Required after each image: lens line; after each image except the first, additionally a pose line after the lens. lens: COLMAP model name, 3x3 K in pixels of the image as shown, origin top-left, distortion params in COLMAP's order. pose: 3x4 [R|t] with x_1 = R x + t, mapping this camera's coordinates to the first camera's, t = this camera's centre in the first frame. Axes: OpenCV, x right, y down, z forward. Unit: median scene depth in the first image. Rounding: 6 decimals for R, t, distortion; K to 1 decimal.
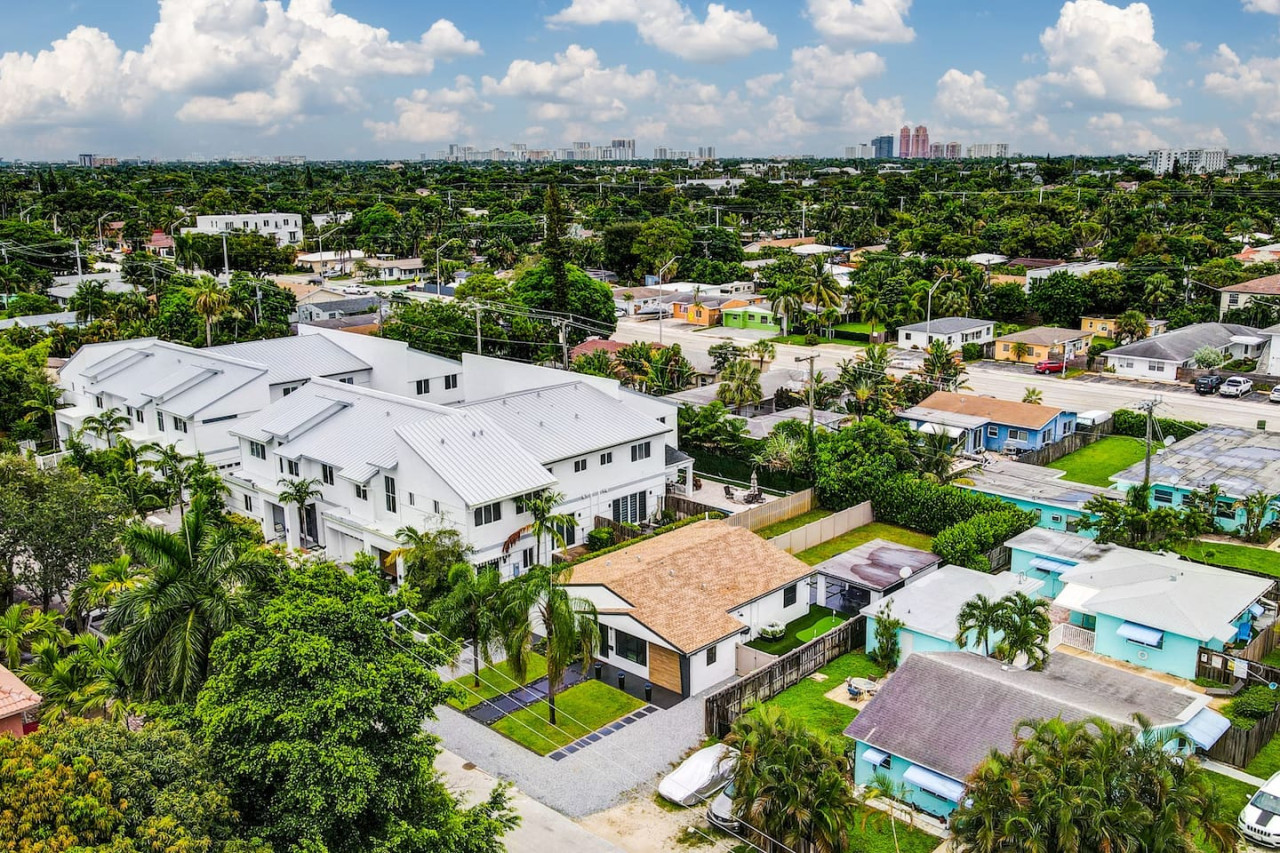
lens RADIAL K [[1126.5, 0, 641.3], [0, 1126.5, 418.0], [0, 0, 1]] dist [-0.012241, 0.071670]
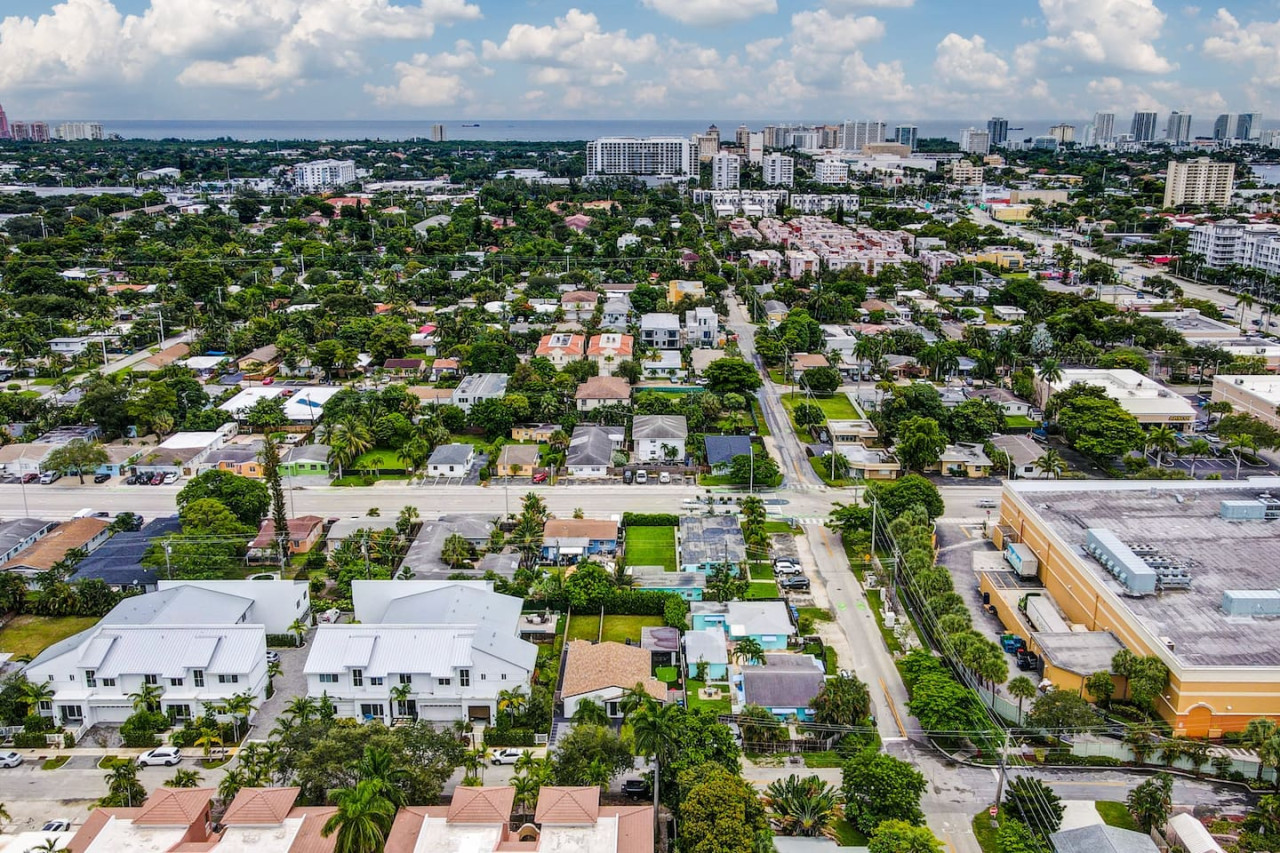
lens RADIAL K [[1126.5, 0, 631.4], [0, 1126.5, 428.7], [0, 0, 1]] dist [-0.012241, 0.071670]
pose [[0.734891, -0.175046, 0.655206, -0.643675], [0.153096, 0.983997, 0.091170, -0.260444], [-0.660679, 0.033309, 0.749929, -0.354784]]
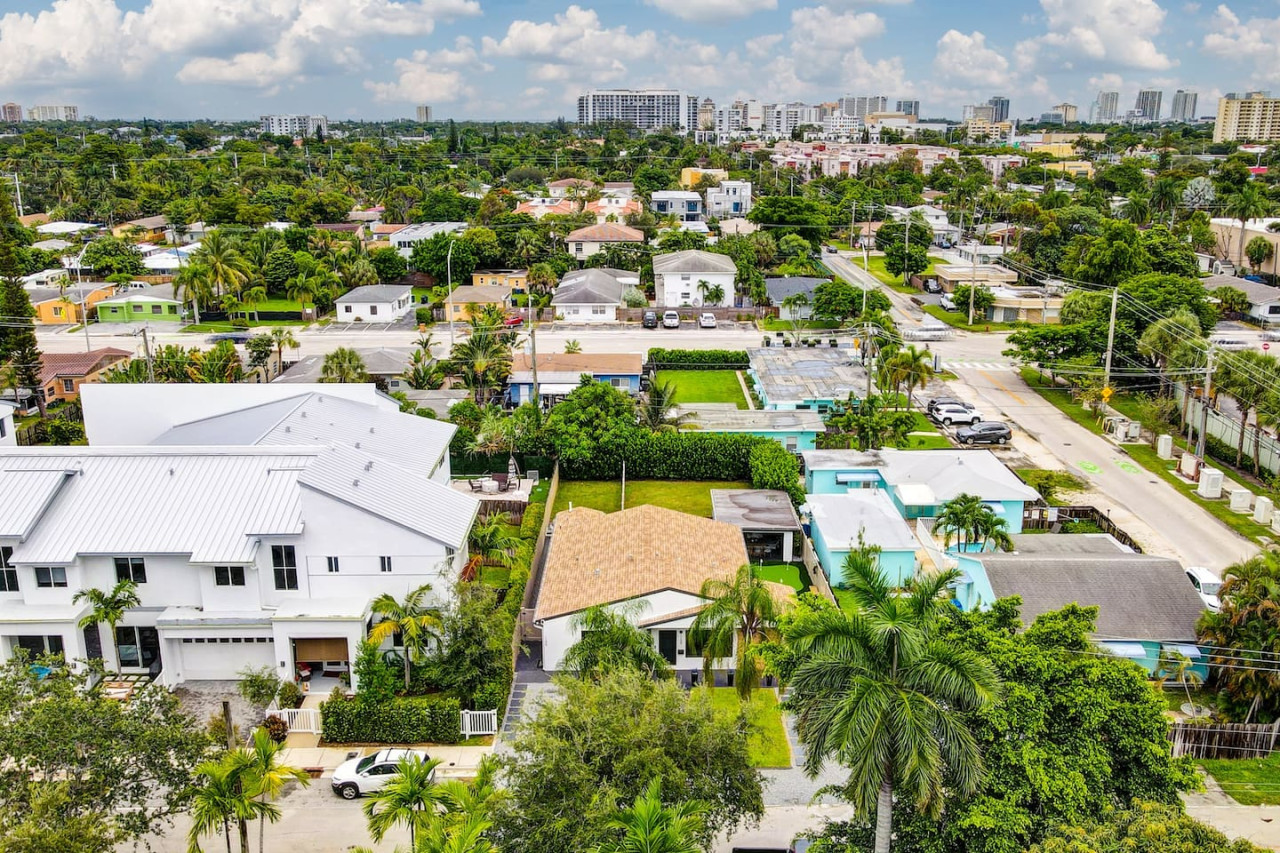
lens RADIAL K [[1126.5, 0, 637.6], [0, 1126.5, 435.4], [0, 0, 1]] dist [-0.012241, 0.071670]
pose [[0.725082, -0.181375, 0.664348, -0.284422], [0.152271, 0.983041, 0.102191, -0.032011], [-0.671617, 0.027064, 0.740404, 0.148934]]
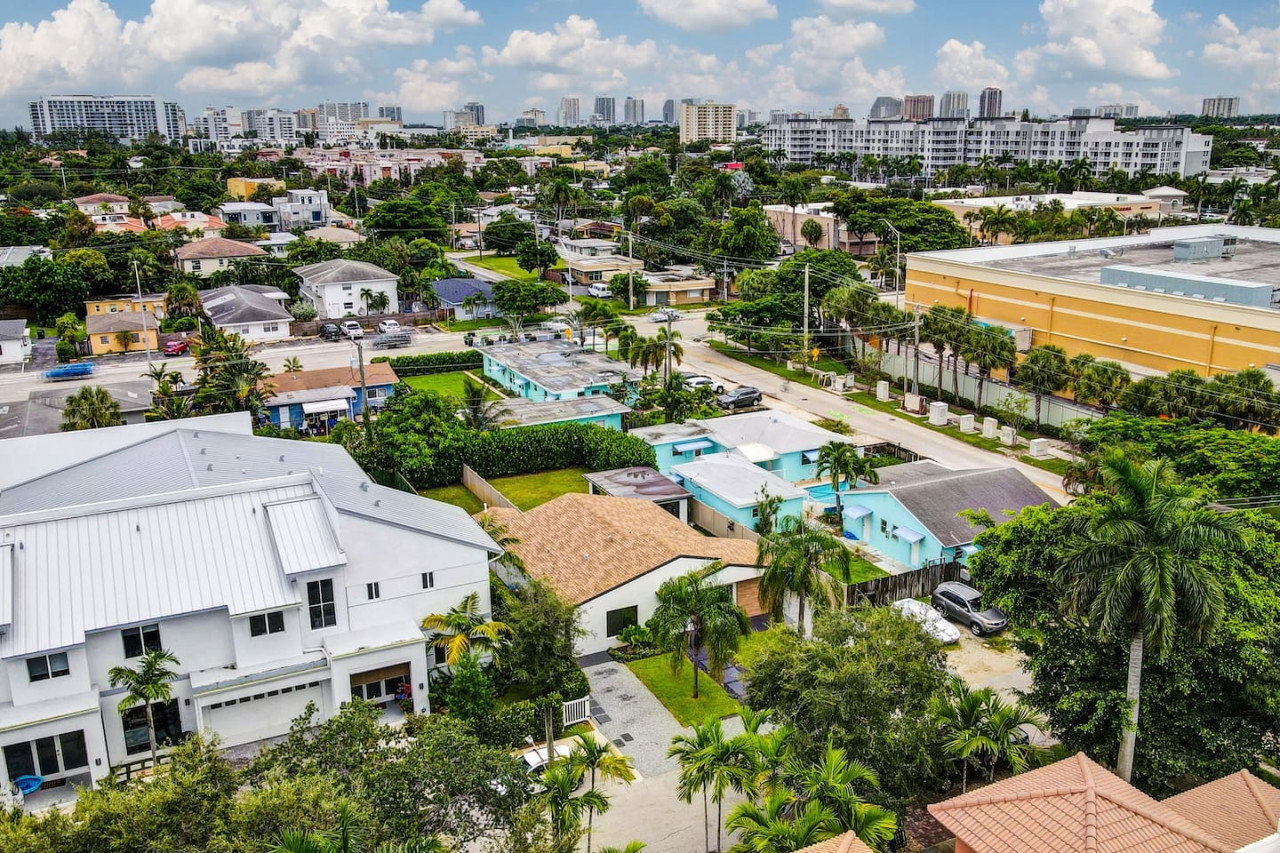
lens RADIAL K [[1126.5, 0, 645.8], [0, 1126.5, 428.9], [0, 0, 1]] dist [-0.012241, 0.071670]
pose [[0.352511, -0.246281, 0.902819, -0.402472], [0.222906, 0.959078, 0.174593, -0.060798], [-0.908872, 0.139698, 0.392983, 0.278336]]
